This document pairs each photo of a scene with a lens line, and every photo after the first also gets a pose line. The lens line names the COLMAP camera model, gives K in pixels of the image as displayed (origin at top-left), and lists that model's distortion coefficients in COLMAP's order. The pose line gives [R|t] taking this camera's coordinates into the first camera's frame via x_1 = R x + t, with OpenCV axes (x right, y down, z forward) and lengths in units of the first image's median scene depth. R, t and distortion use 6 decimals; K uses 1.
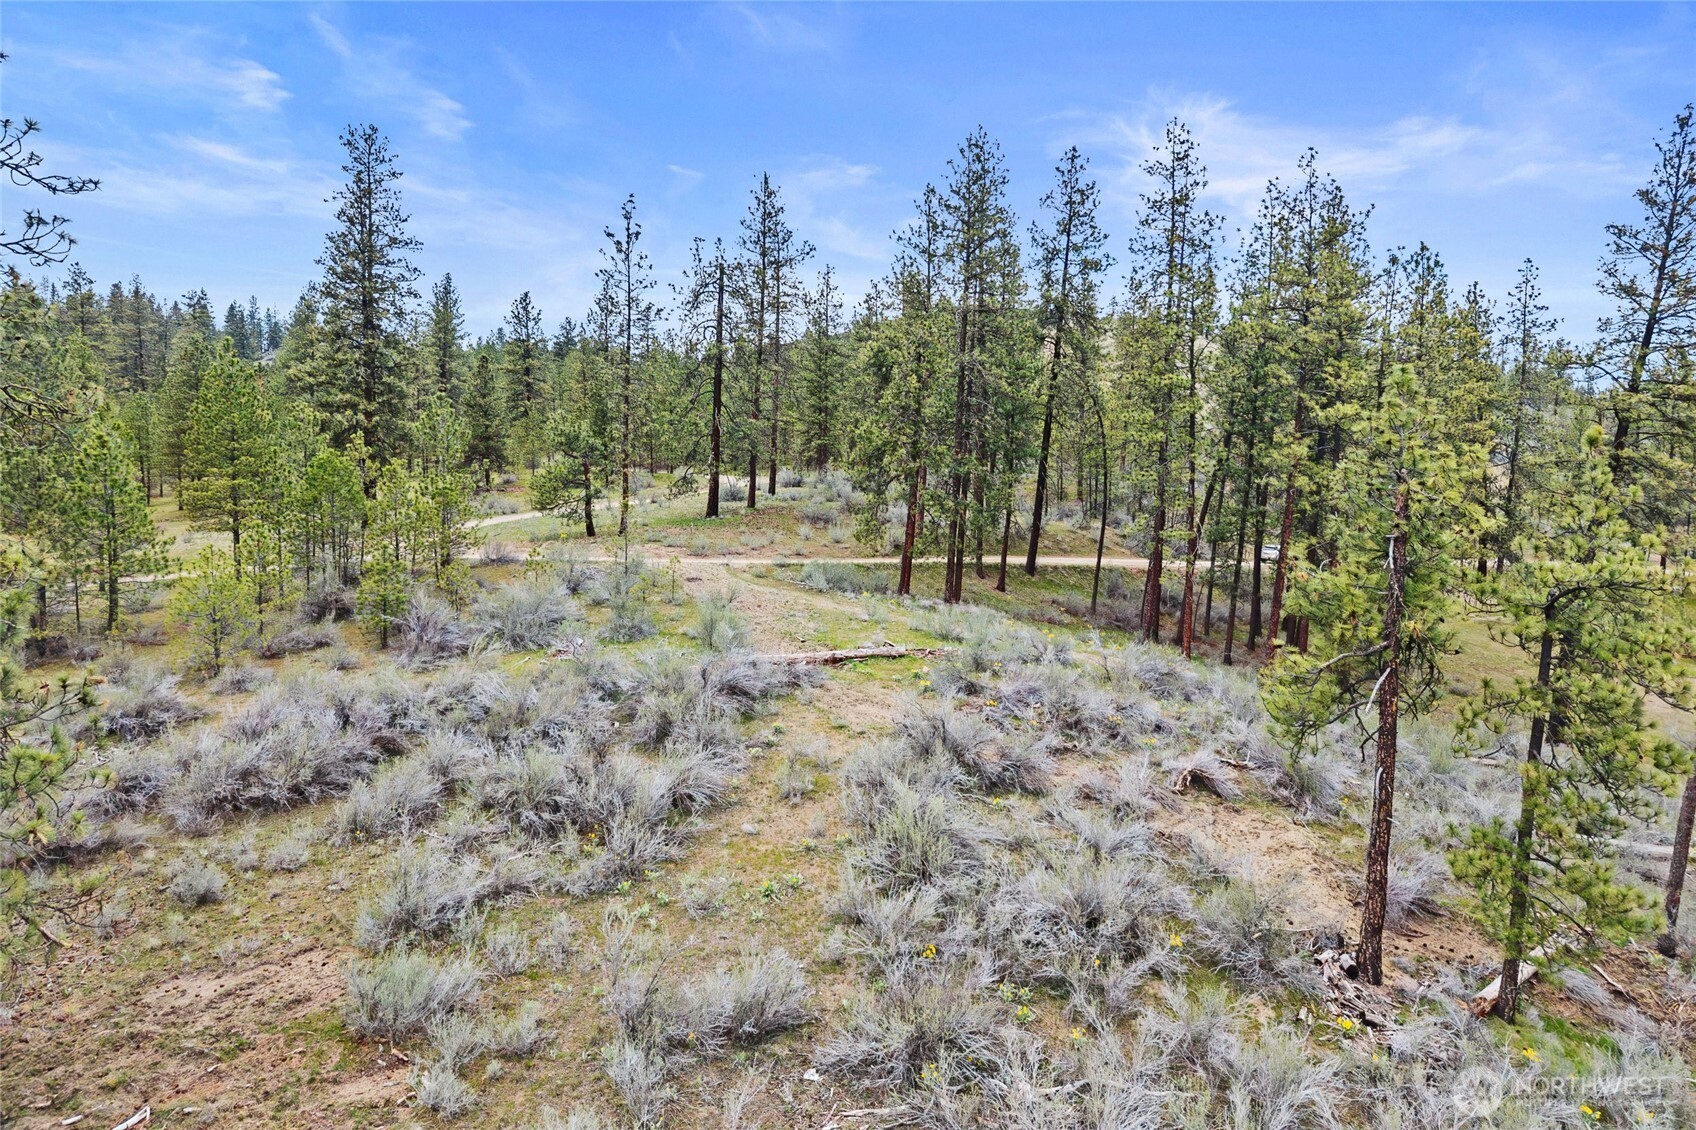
lens RADIAL K [[1132.2, 0, 854.3], [0, 1132.2, 528.5], [0, 0, 1]] dist [0.009836, -0.006369]
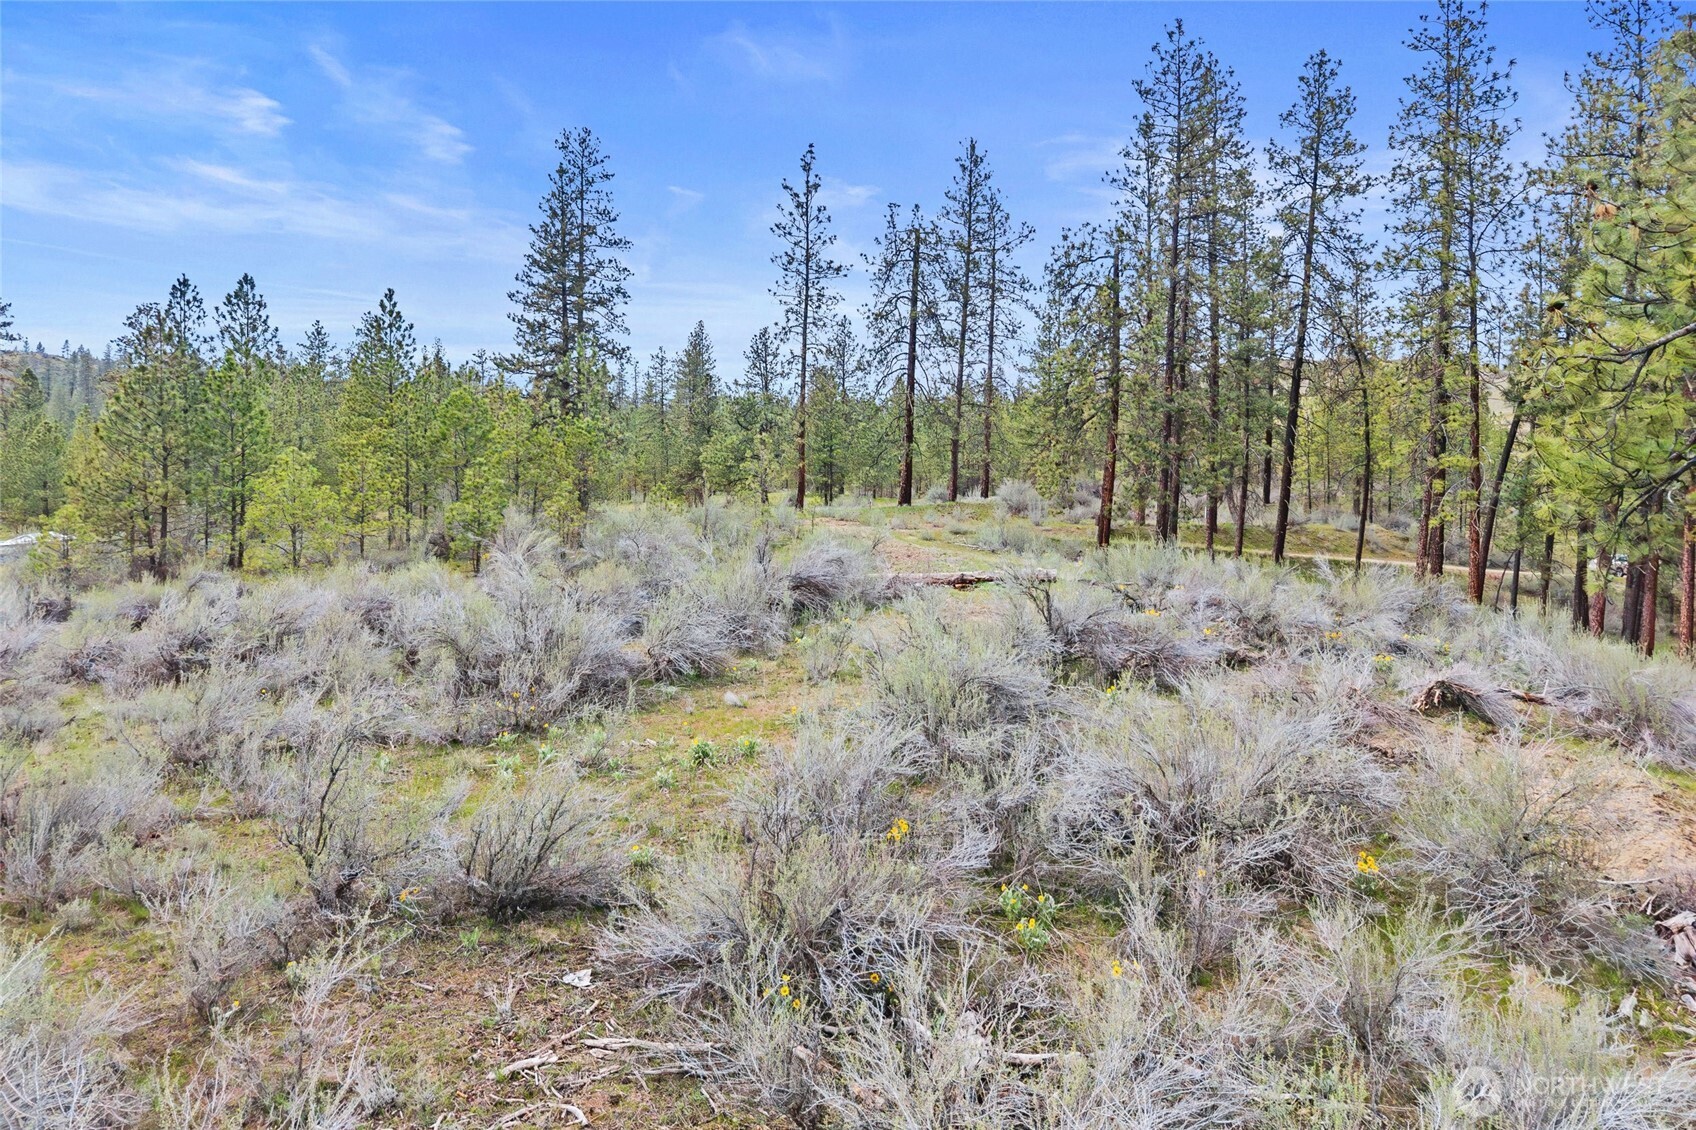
lens RADIAL K [[1132.2, 0, 854.3], [0, 1132.2, 528.5], [0, 0, 1]] dist [0.009836, -0.006369]
pose [[0.971949, 0.000078, -0.235192, 0.054553], [-0.015902, 0.997733, -0.065387, 0.076969], [0.234654, 0.067293, 0.969747, 0.126212]]
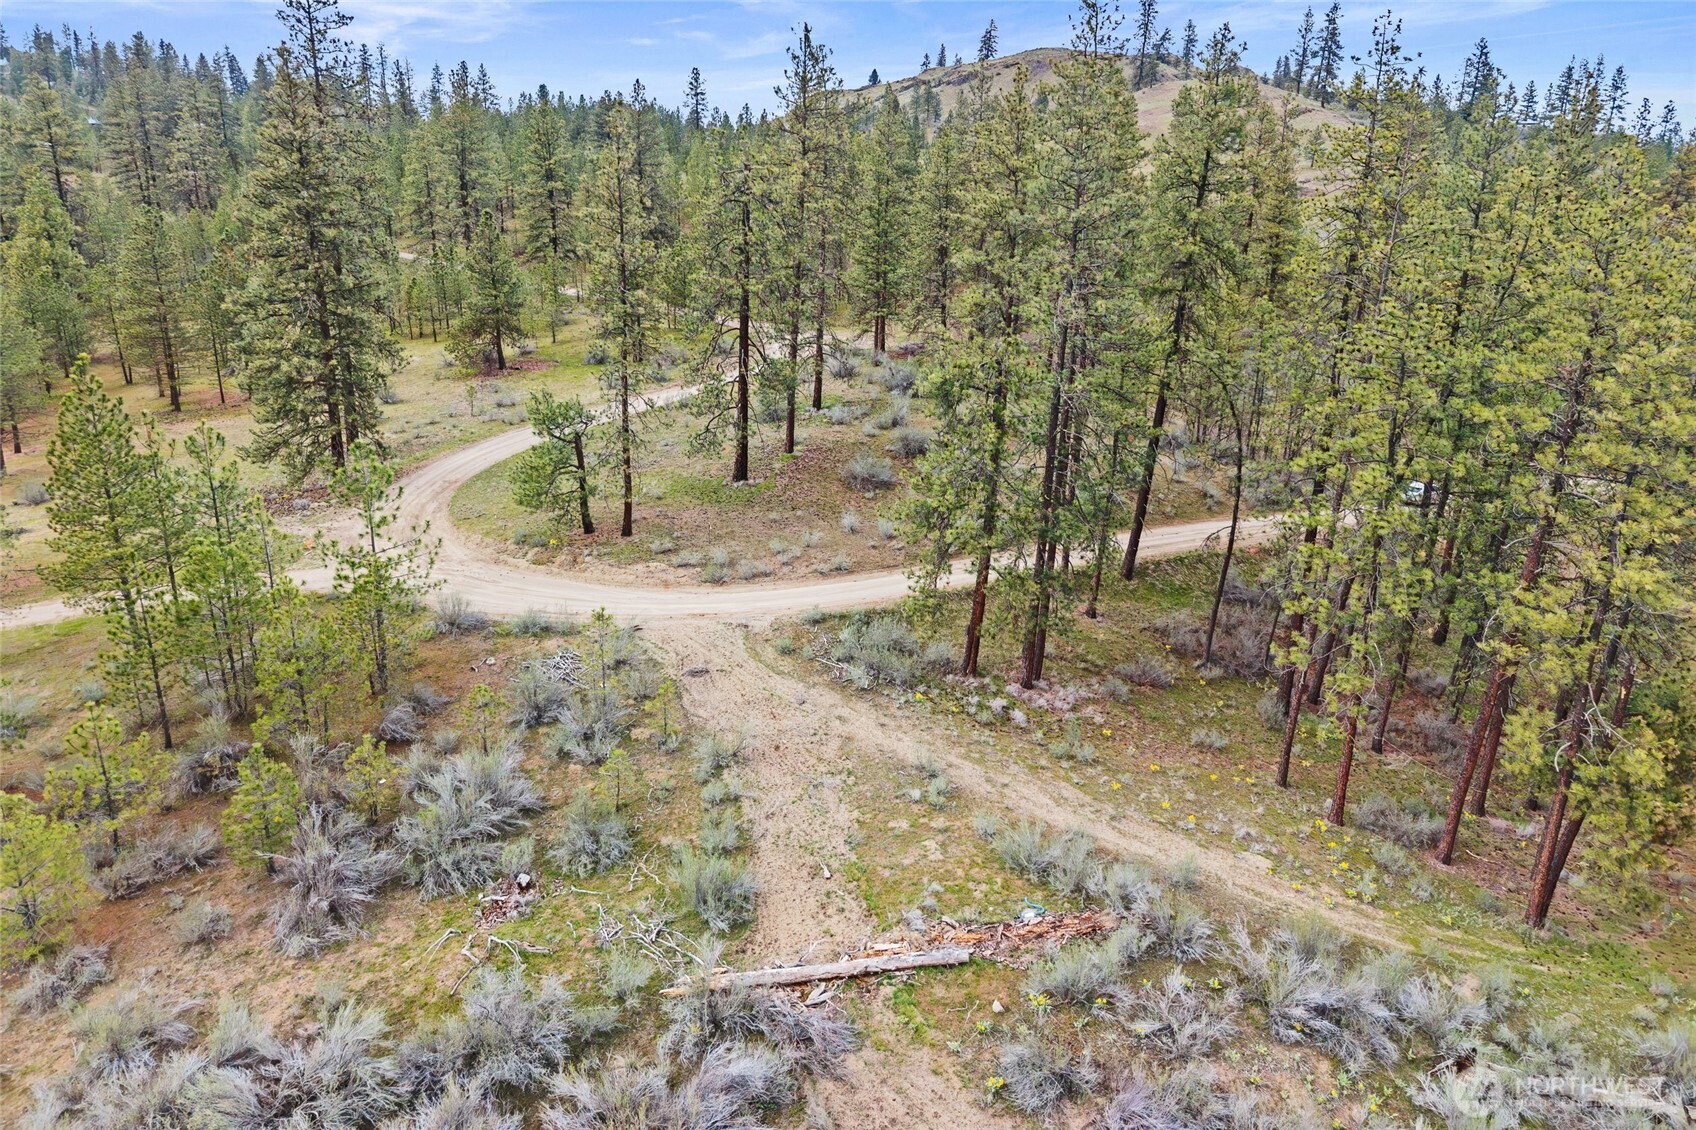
lens RADIAL K [[1132.2, 0, 854.3], [0, 1132.2, 528.5], [0, 0, 1]] dist [0.009836, -0.006369]
pose [[0.998299, 0.020191, -0.054693, 0.004344], [-0.007782, 0.975870, 0.218212, -0.176974], [0.057779, -0.217415, 0.974368, 0.210117]]
